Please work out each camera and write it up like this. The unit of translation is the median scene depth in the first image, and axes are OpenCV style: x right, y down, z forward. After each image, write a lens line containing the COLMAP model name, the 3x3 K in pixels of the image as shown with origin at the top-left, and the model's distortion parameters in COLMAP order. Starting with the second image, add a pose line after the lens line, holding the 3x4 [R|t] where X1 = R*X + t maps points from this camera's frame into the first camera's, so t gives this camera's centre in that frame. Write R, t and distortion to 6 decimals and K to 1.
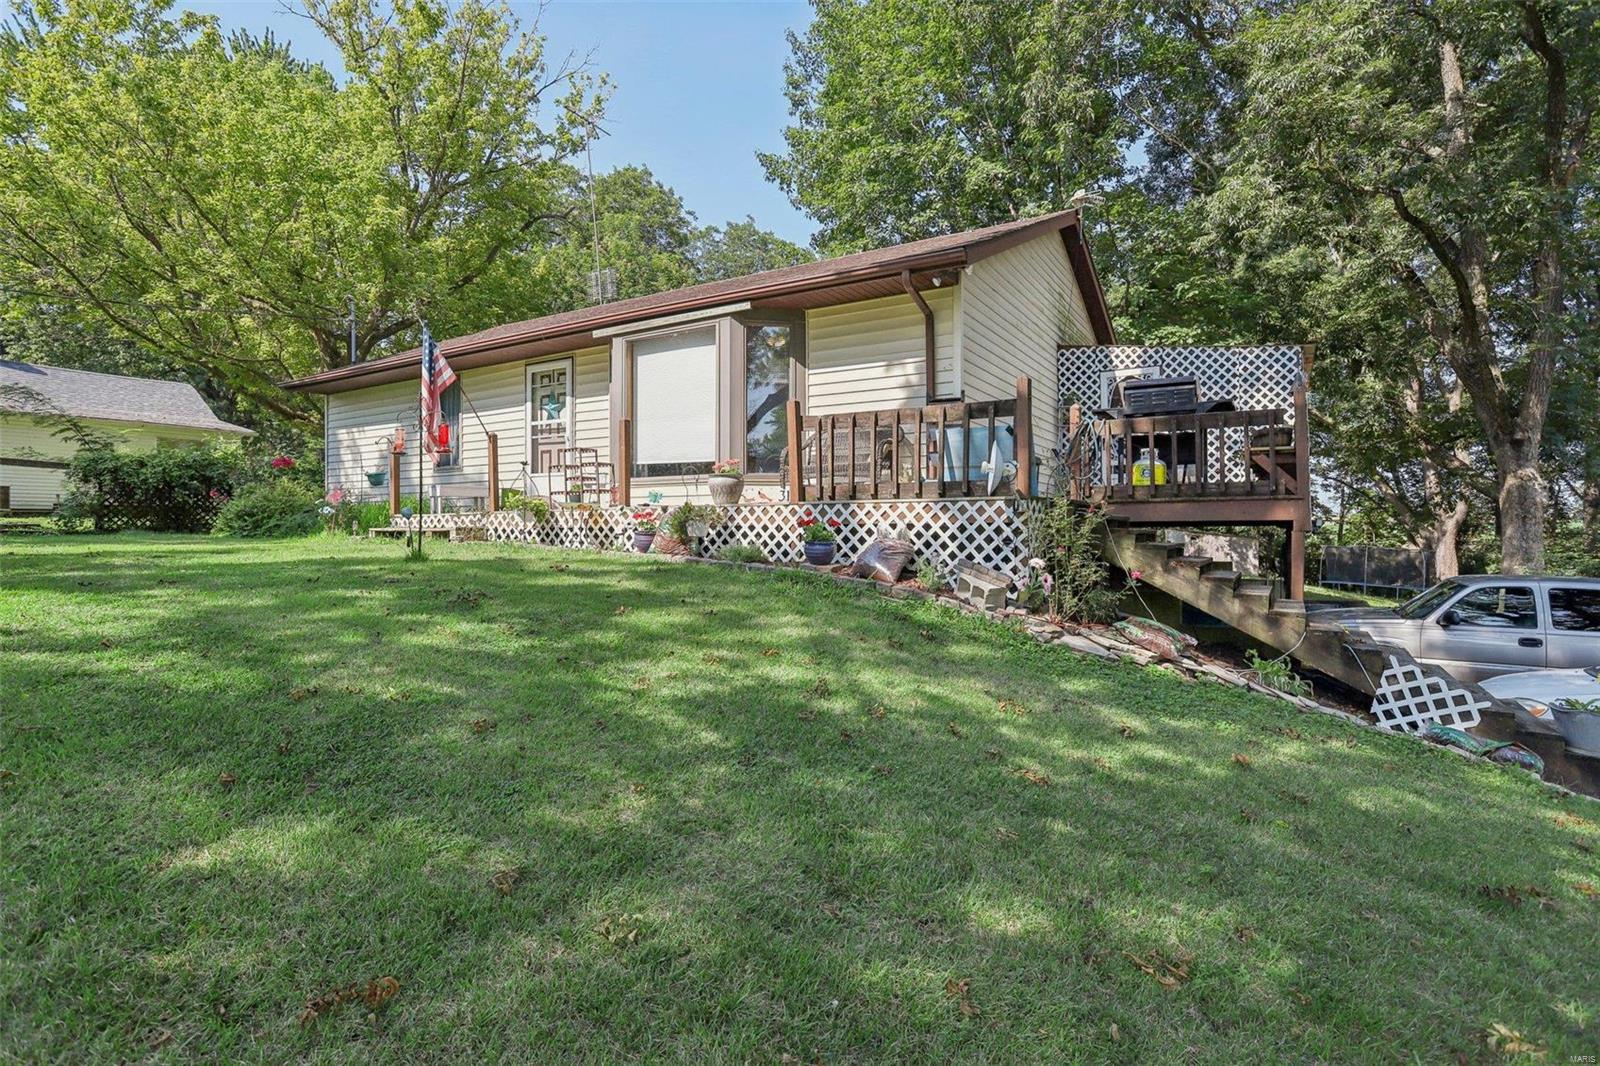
lens RADIAL K [[808.0, 0, 797.9], [0, 808.0, 537.0], [0, 0, 1]] dist [-0.046179, 0.015770]
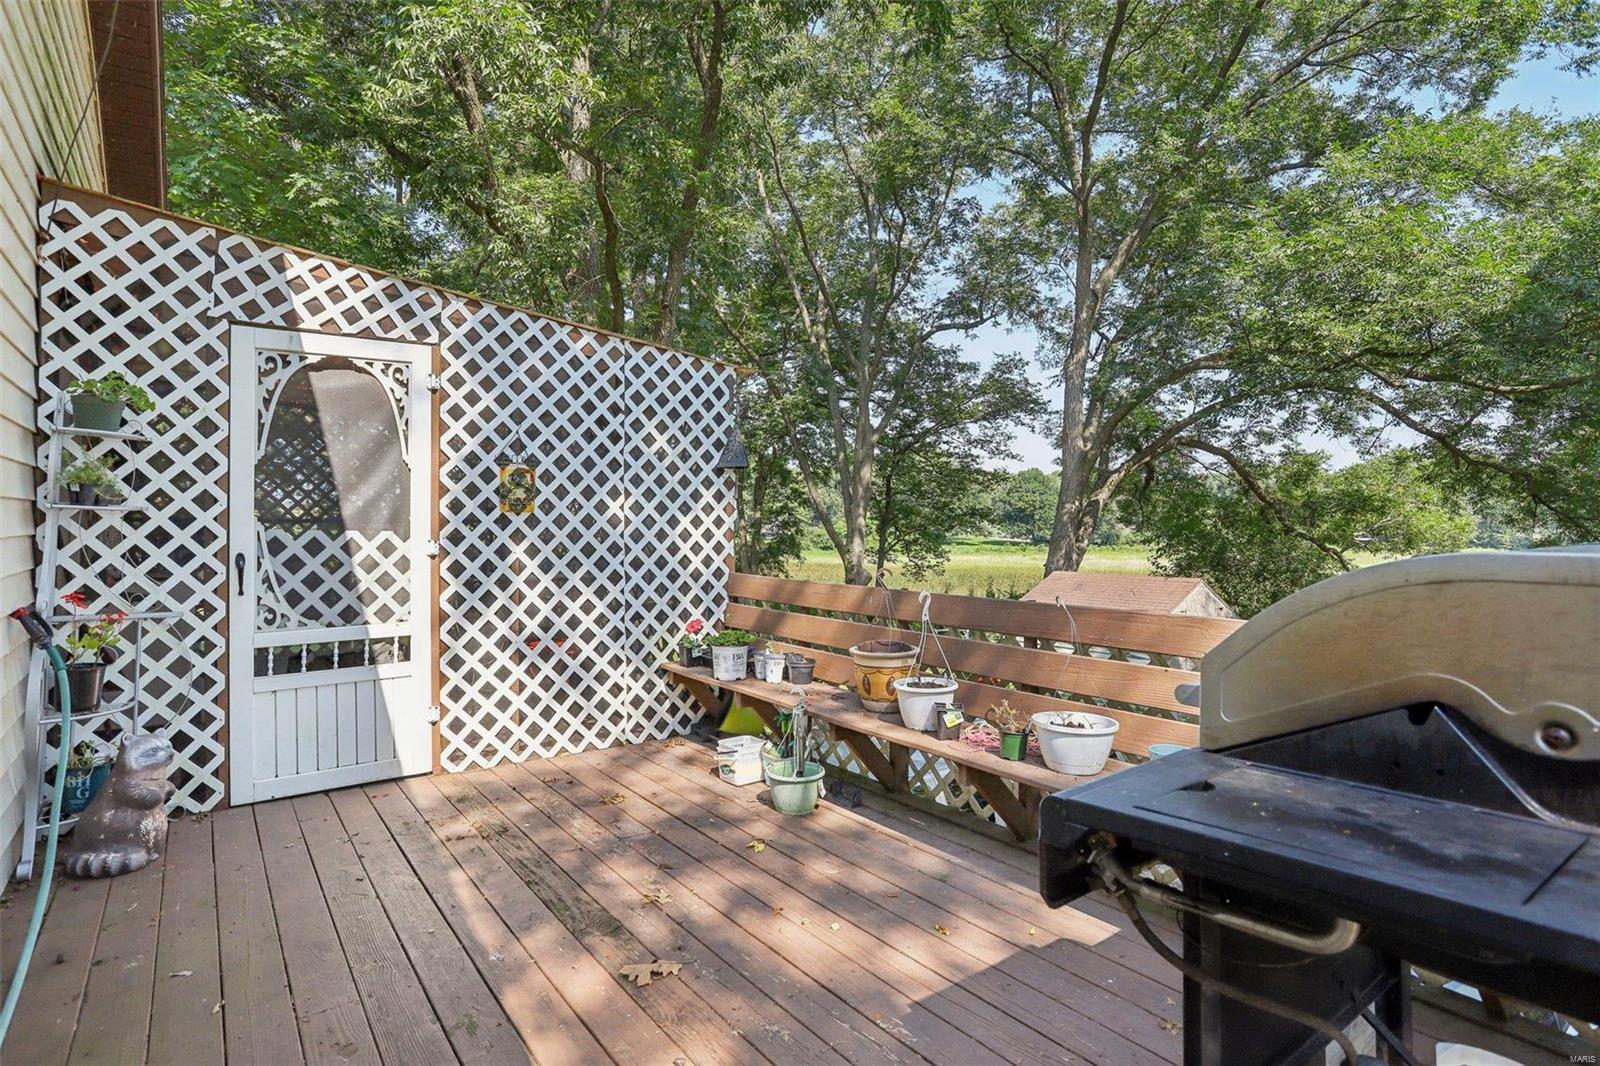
lens RADIAL K [[808.0, 0, 783.6], [0, 808.0, 526.7], [0, 0, 1]] dist [-0.046179, 0.015770]
pose [[0.379486, 0.001772, 0.925196, 0.211243], [0.001815, 0.999995, -0.002660, -0.146117], [-0.925196, 0.002689, 0.379481, 0.786808]]
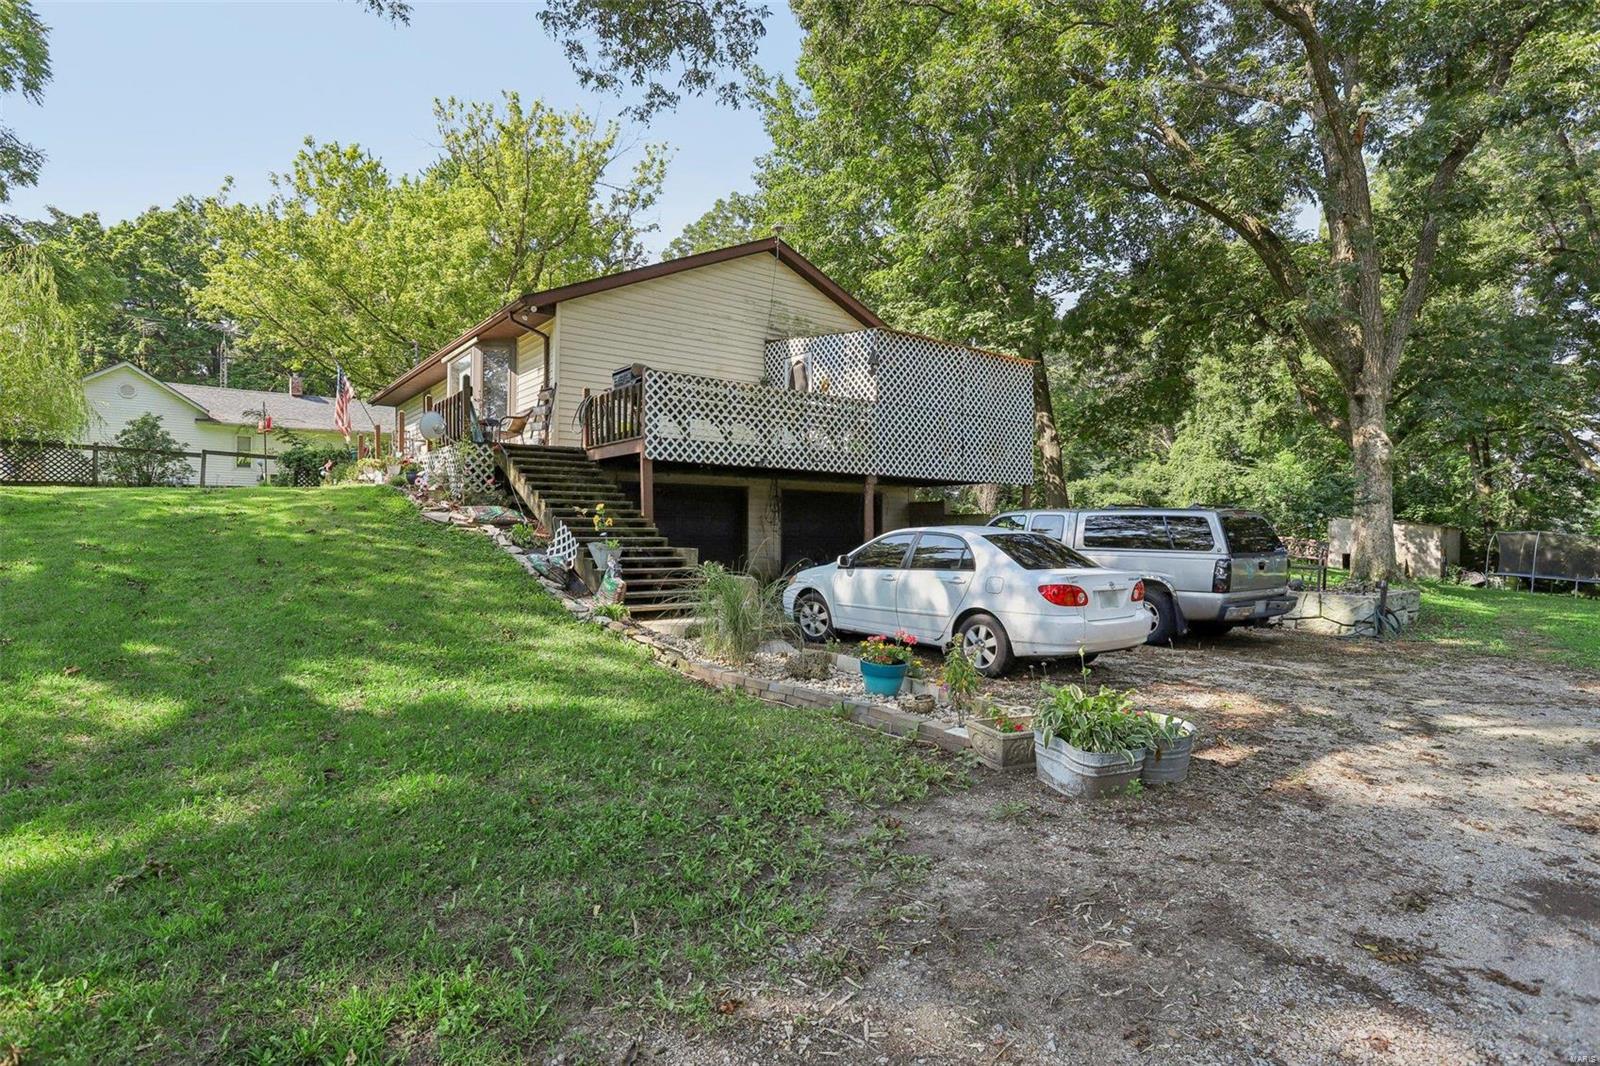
lens RADIAL K [[808.0, 0, 788.7], [0, 808.0, 537.5], [0, 0, 1]] dist [-0.046179, 0.015770]
pose [[0.938328, 0.009963, -0.345604, 0.939012], [-0.010525, 0.999945, 0.000252, 0.094136], [0.345587, 0.003400, 0.938381, -0.270462]]
